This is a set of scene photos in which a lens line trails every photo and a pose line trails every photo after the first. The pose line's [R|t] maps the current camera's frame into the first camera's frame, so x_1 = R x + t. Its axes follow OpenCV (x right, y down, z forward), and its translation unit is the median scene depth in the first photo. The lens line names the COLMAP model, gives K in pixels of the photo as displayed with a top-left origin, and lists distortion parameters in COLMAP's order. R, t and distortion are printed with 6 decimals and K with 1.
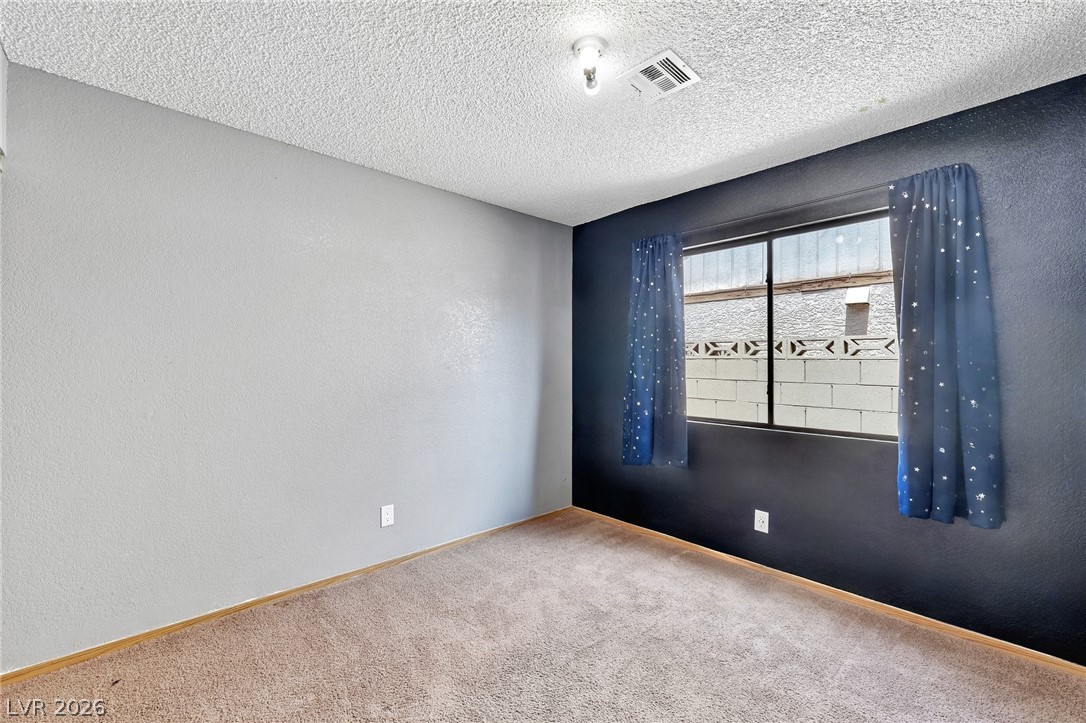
lens RADIAL K [[462.5, 0, 541.3], [0, 462.5, 359.9], [0, 0, 1]] dist [-0.002088, -0.000675]
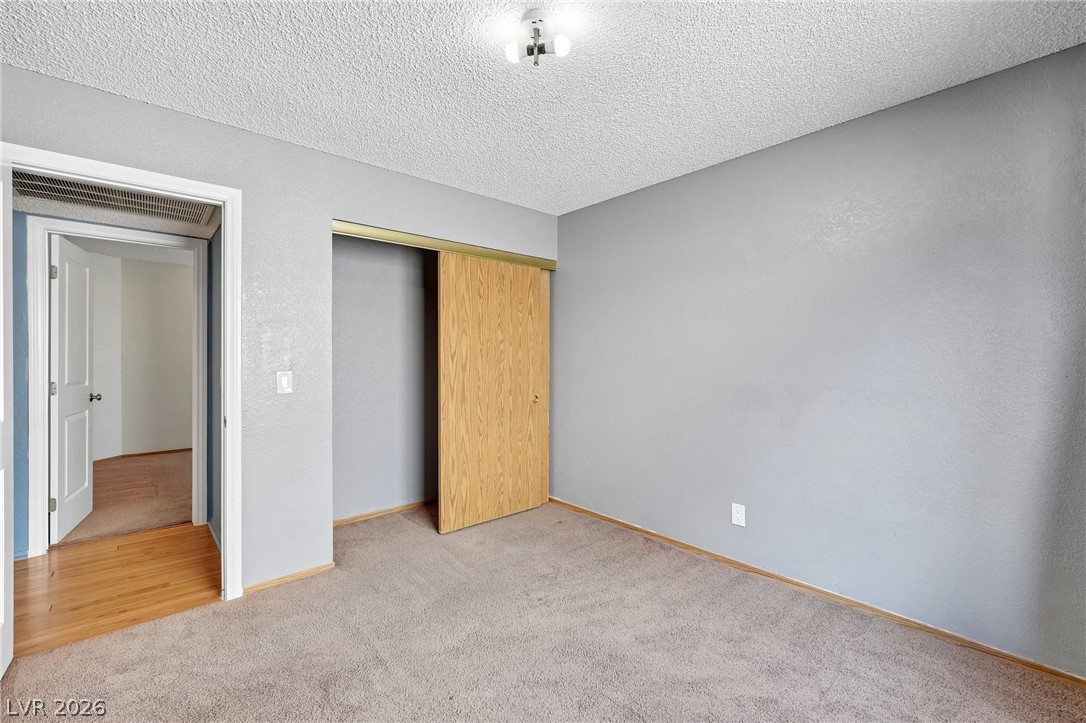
lens RADIAL K [[462.5, 0, 541.3], [0, 462.5, 359.5], [0, 0, 1]] dist [-0.002088, -0.000675]
pose [[-0.006354, 0.009197, -0.999938, 0.696779], [0.001240, 0.999957, 0.009189, 0.003346], [0.999979, -0.001182, -0.006365, 0.656349]]
